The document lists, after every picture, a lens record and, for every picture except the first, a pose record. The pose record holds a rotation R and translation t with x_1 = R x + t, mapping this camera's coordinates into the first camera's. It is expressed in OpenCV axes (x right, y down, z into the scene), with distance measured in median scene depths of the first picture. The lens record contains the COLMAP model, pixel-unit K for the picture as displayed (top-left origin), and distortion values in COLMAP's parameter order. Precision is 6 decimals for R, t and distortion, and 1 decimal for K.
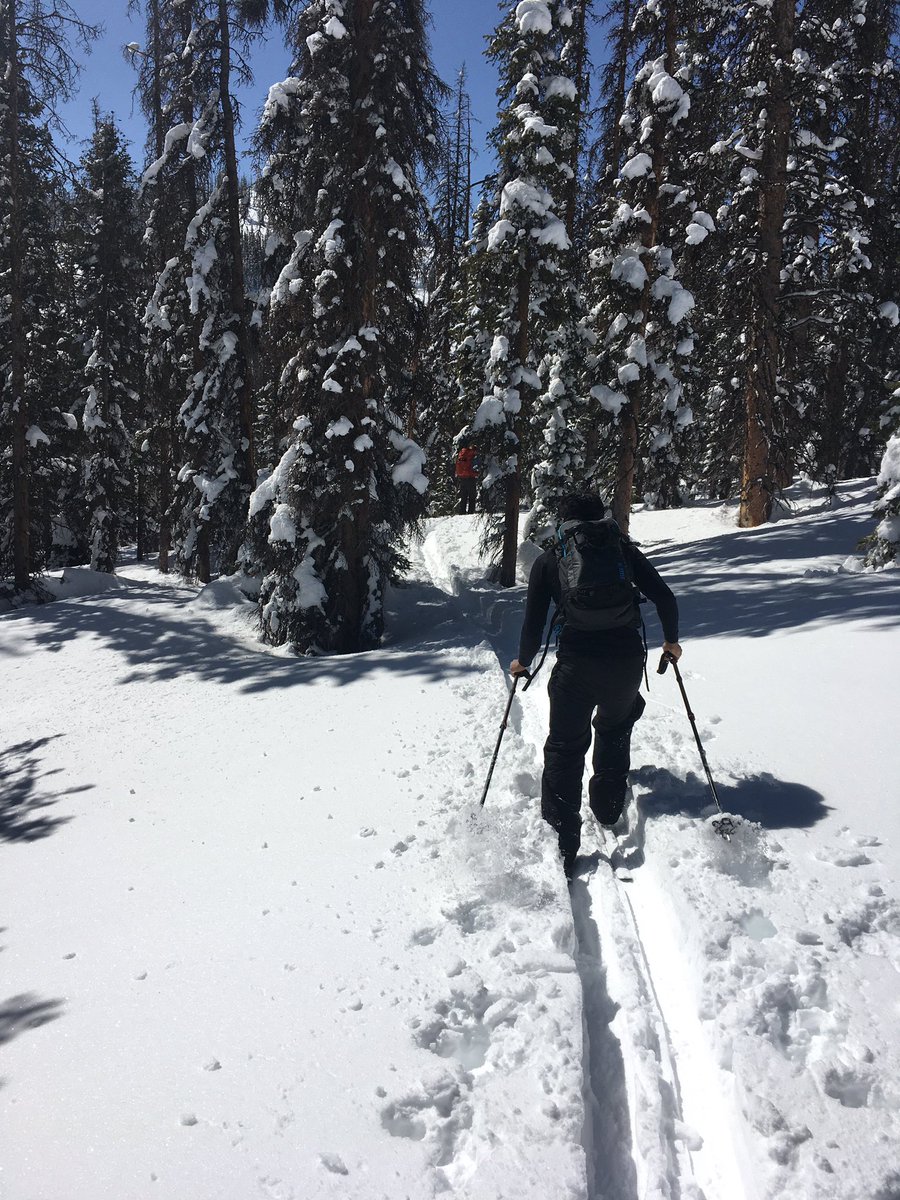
lens RADIAL K [[1023.2, 0, 450.5], [0, 1023.2, 605.1], [0, 0, 1]] dist [0.088167, -0.124400]
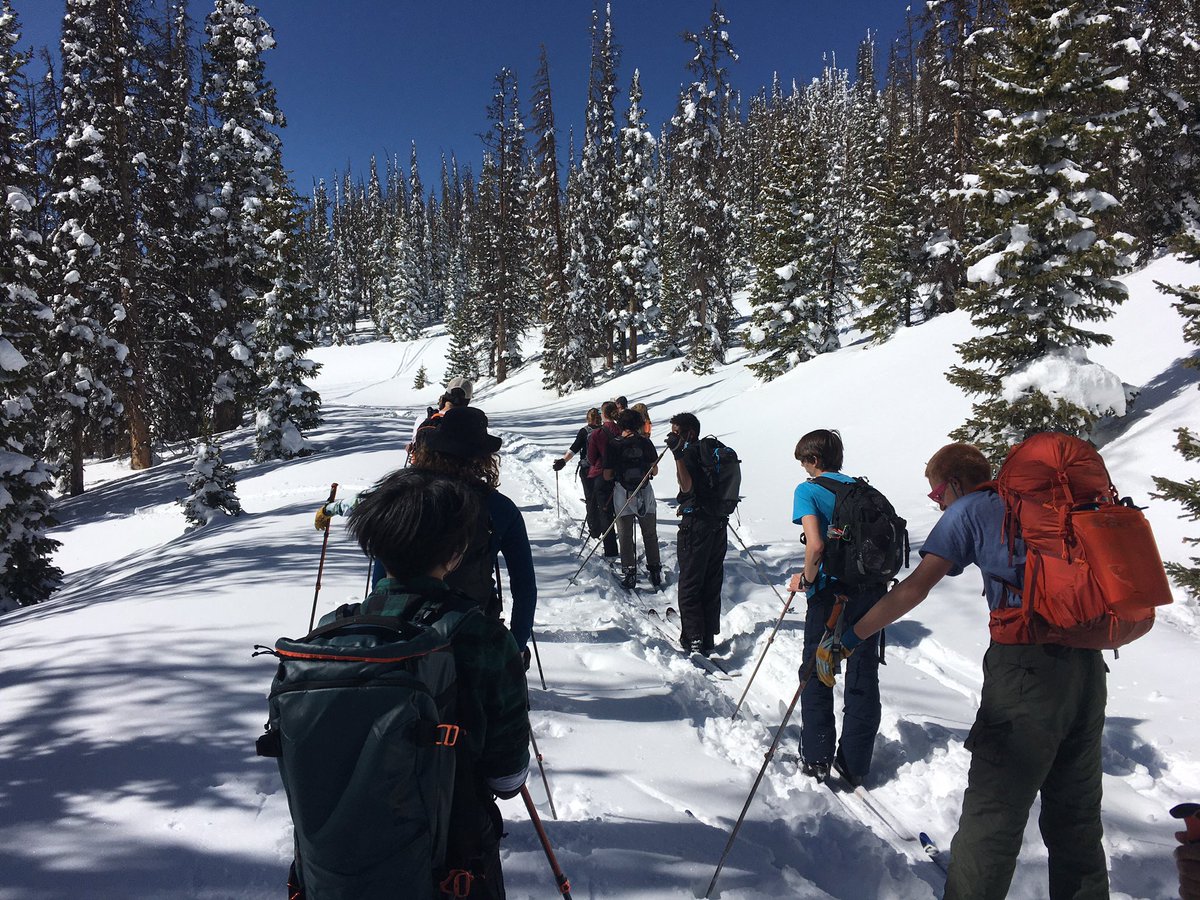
lens RADIAL K [[1023.2, 0, 590.5], [0, 1023.2, 441.9], [0, 0, 1]] dist [0.088167, -0.124400]
pose [[0.617766, -0.069548, 0.783281, -0.760818], [0.184938, 0.980992, -0.058756, 0.152134], [-0.764306, 0.181156, 0.618886, -0.840139]]
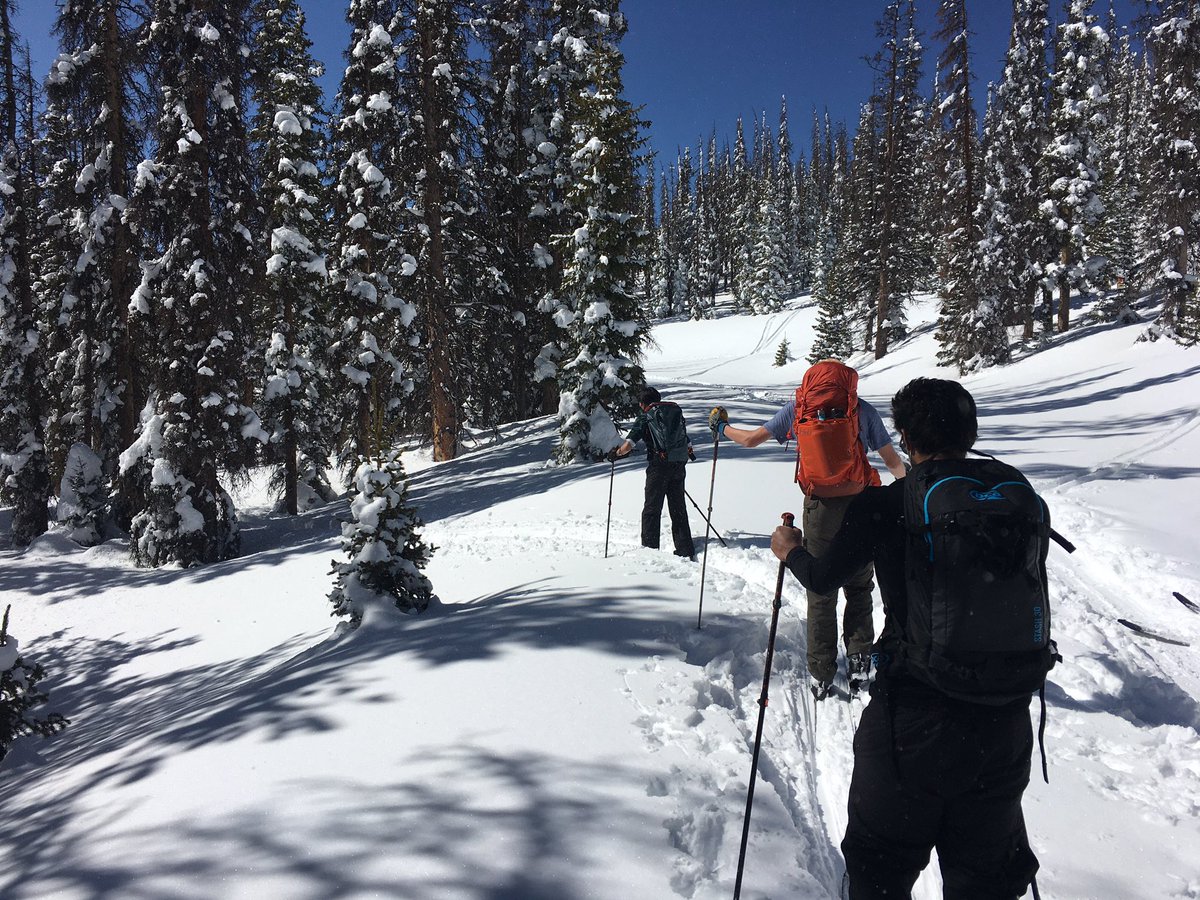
lens RADIAL K [[1023.2, 0, 602.2], [0, 1023.2, 444.7], [0, 0, 1]] dist [0.088167, -0.124400]
pose [[0.842208, -0.065054, 0.535214, -0.353747], [0.132753, 0.987153, -0.088912, 0.071606], [-0.522554, 0.145934, 0.840024, -0.390662]]
